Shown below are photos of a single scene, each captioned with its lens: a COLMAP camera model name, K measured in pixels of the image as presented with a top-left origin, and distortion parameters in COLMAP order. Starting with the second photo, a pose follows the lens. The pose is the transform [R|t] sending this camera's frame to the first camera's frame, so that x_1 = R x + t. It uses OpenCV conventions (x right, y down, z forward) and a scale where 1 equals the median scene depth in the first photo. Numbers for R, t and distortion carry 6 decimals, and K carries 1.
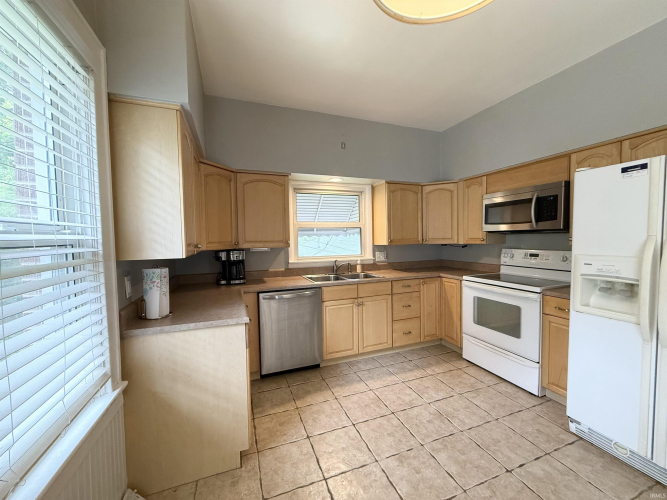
lens RADIAL K [[265.3, 0, 330.6], [0, 265.3, 249.3], [0, 0, 1]] dist [-0.000730, 0.000469]
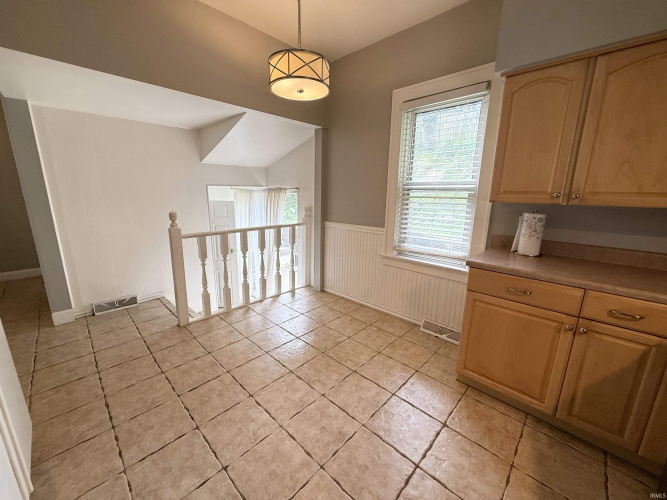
lens RADIAL K [[265.3, 0, 330.6], [0, 265.3, 249.3], [0, 0, 1]] dist [-0.000730, 0.000469]
pose [[-0.900264, 0.101404, -0.423370, 0.332724], [-0.014953, 0.964717, 0.262863, -0.033971], [0.435087, 0.242977, -0.866984, 0.869087]]
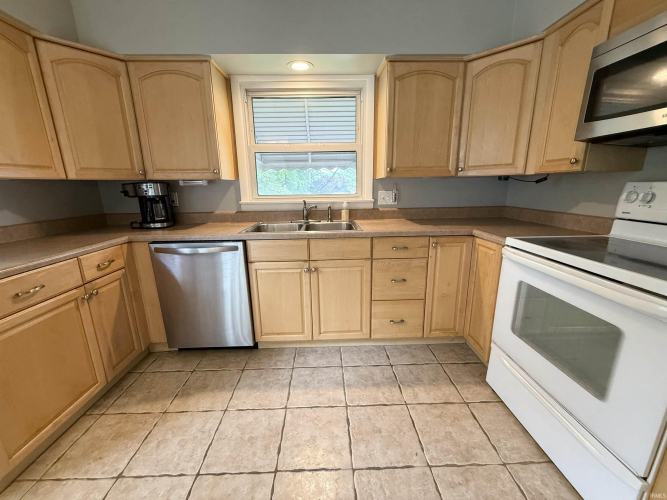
lens RADIAL K [[265.3, 0, 330.6], [0, 265.3, 249.3], [0, 0, 1]] dist [-0.000730, 0.000469]
pose [[0.945544, 0.079711, -0.315584, 0.330294], [-0.015345, 0.979389, 0.201401, 0.026516], [0.325134, -0.185591, 0.927278, 0.409553]]
